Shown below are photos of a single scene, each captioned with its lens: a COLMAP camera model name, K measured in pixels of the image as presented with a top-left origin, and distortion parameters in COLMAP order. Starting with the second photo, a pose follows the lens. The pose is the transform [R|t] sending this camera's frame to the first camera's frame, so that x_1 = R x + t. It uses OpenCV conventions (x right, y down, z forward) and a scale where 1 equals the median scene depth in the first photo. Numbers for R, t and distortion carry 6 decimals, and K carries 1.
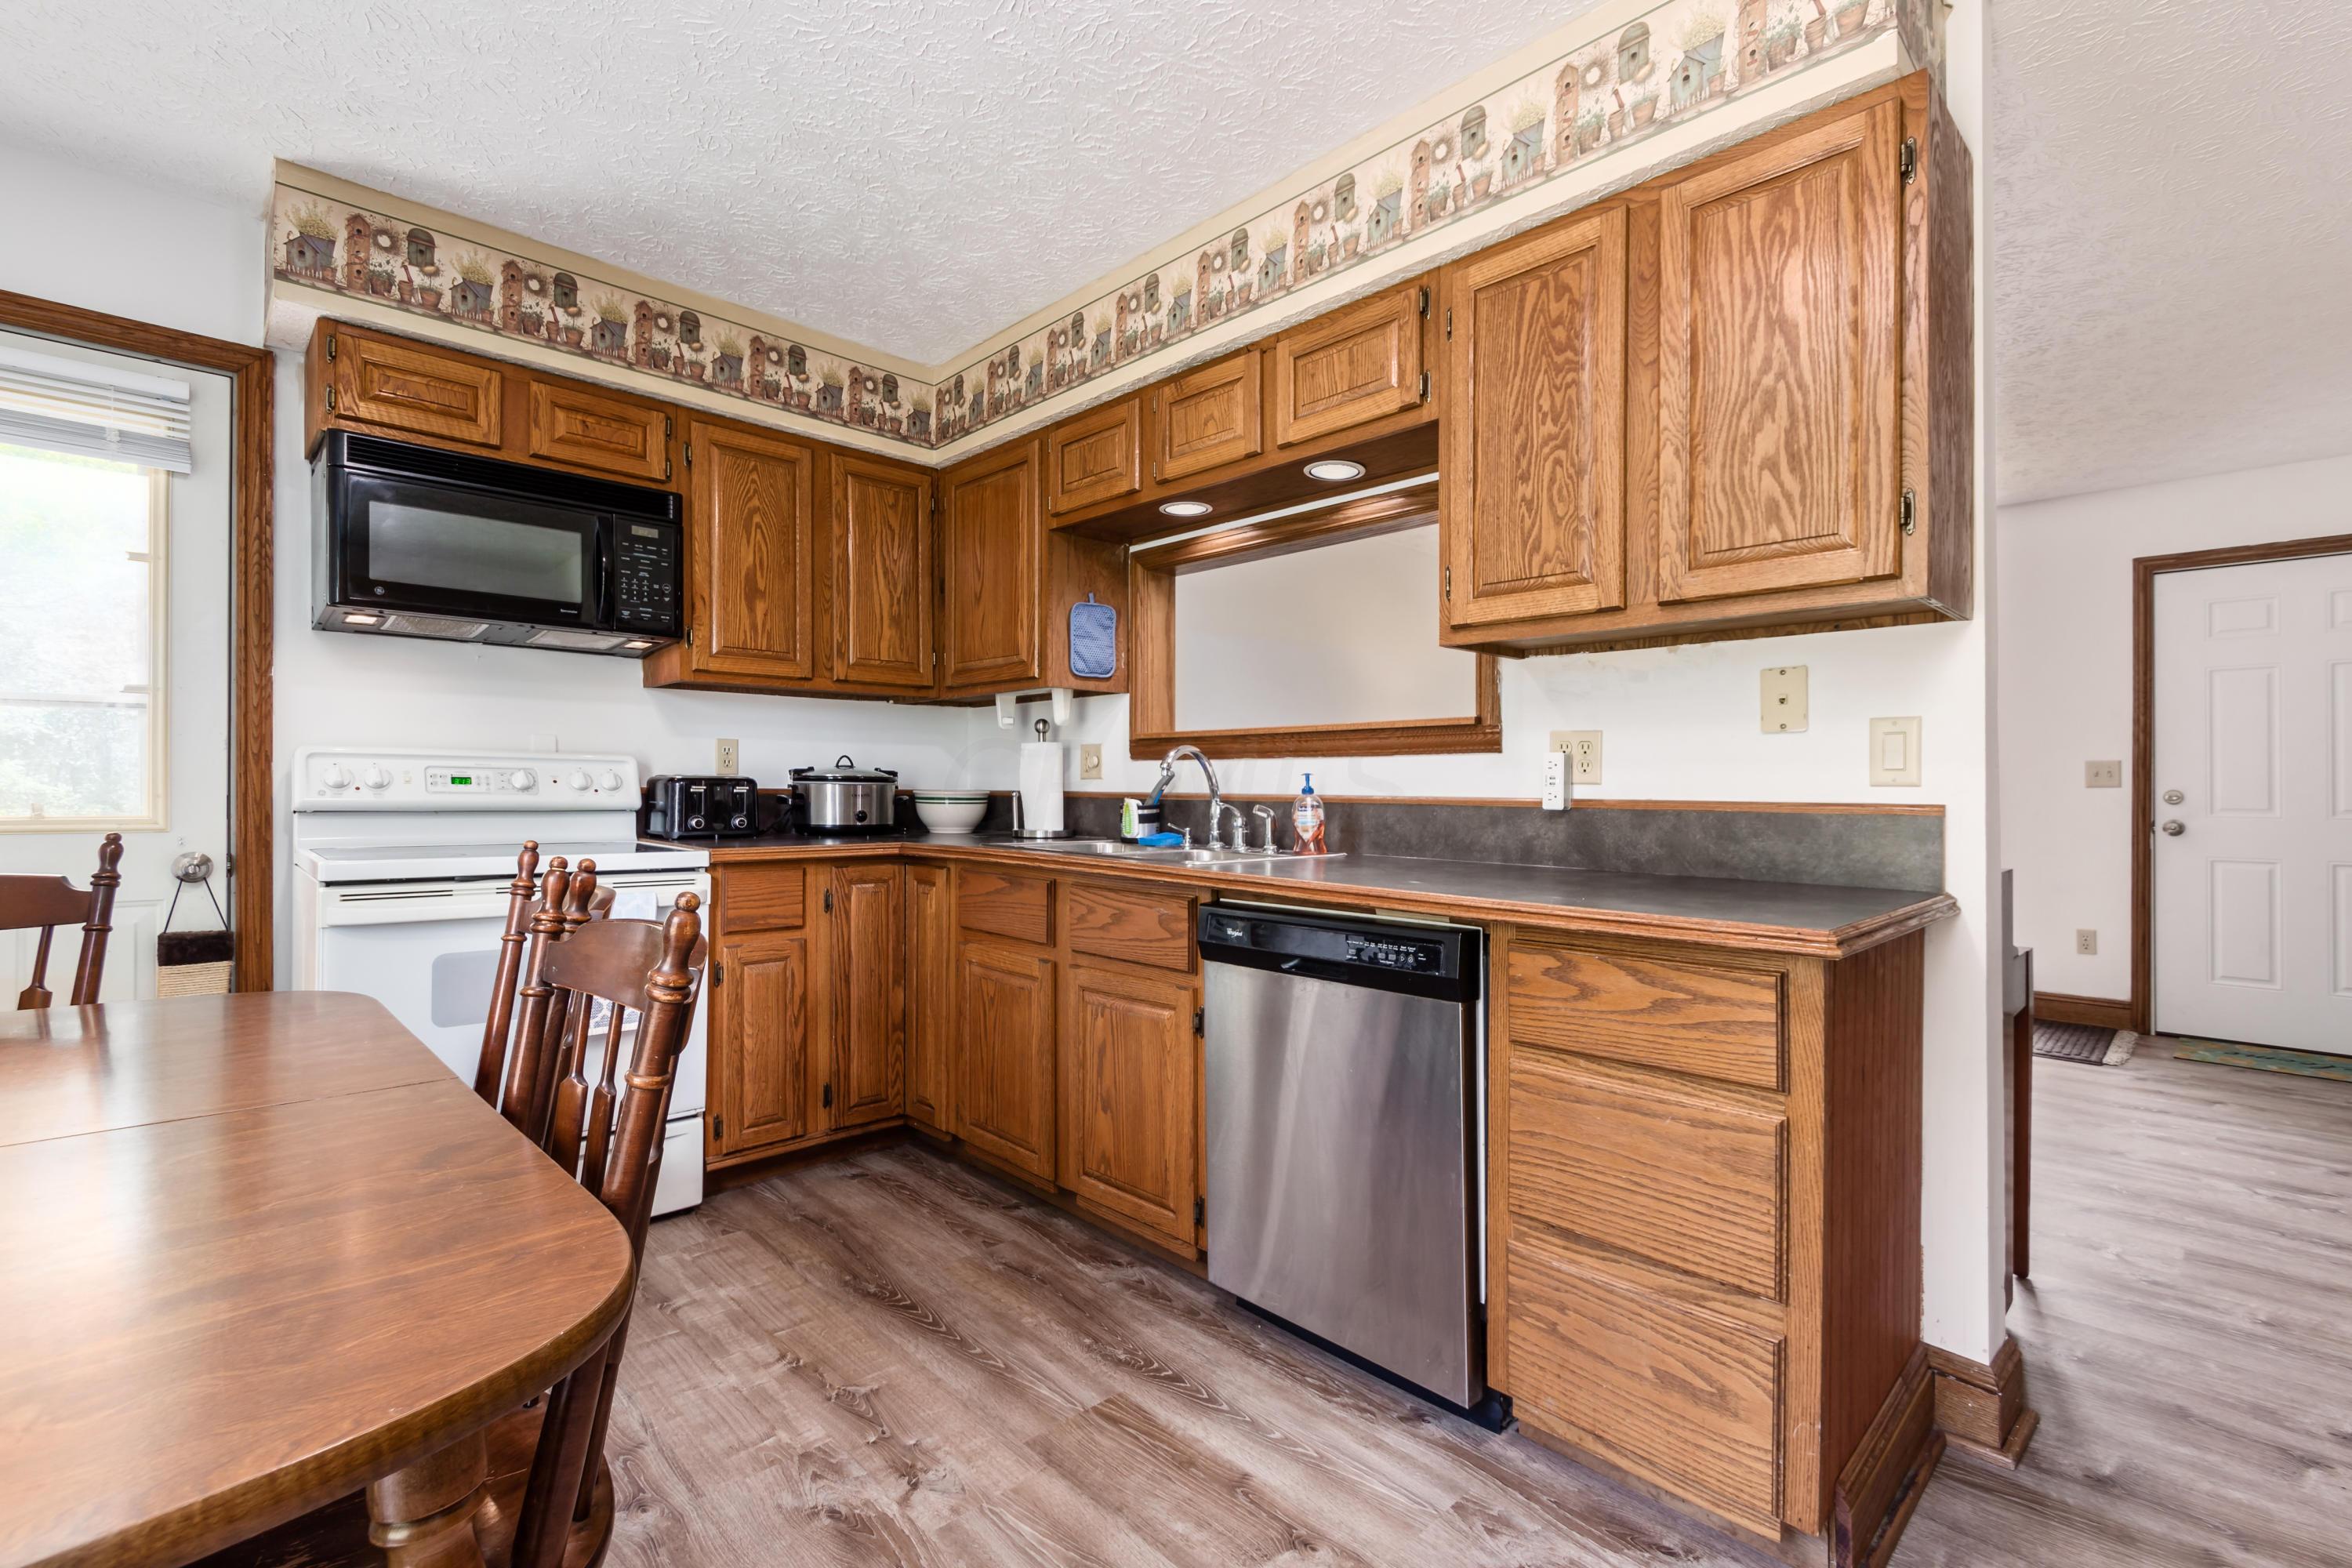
lens RADIAL K [[1035.9, 0, 1196.9], [0, 1035.9, 759.3], [0, 0, 1]] dist [0.003260, -0.005194]
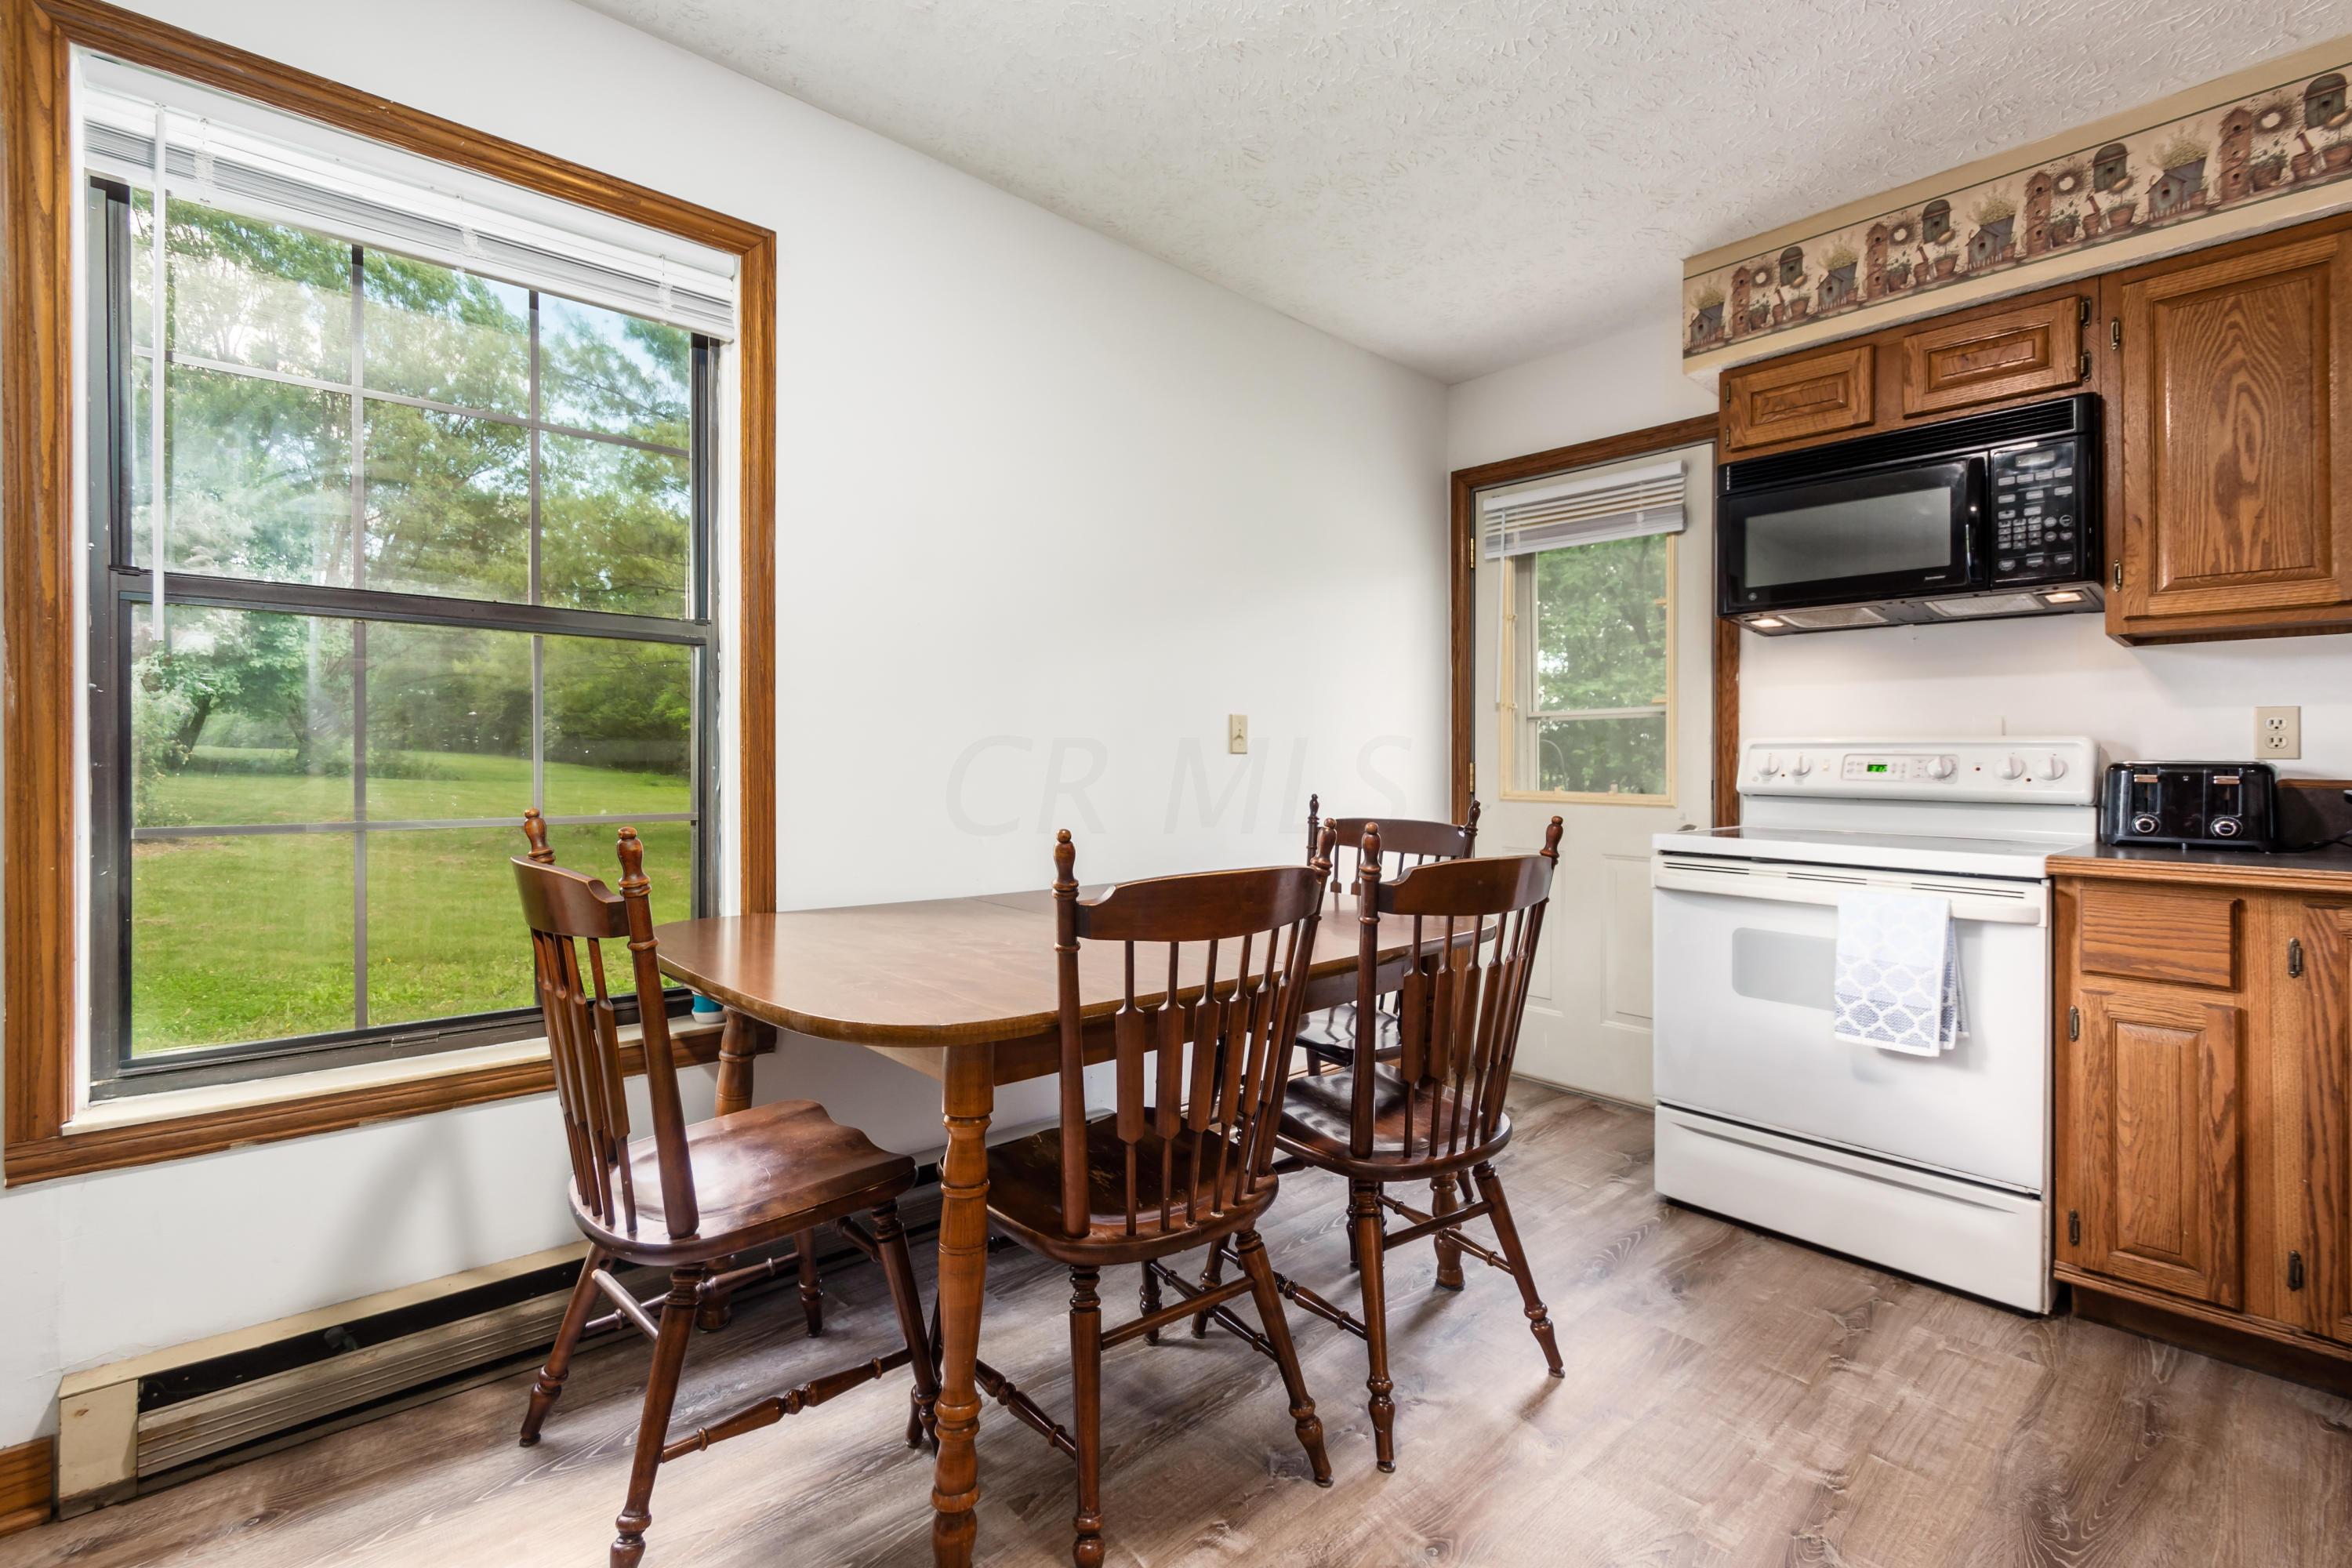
lens RADIAL K [[1069.7, 0, 1168.3], [0, 1069.7, 750.0], [0, 0, 1]] dist [-0.000229, -0.000330]
pose [[-0.048581, -0.021133, -0.998596, 0.341732], [0.018289, 0.999590, -0.022044, 0.013748], [0.998652, -0.019334, -0.048175, 0.380742]]
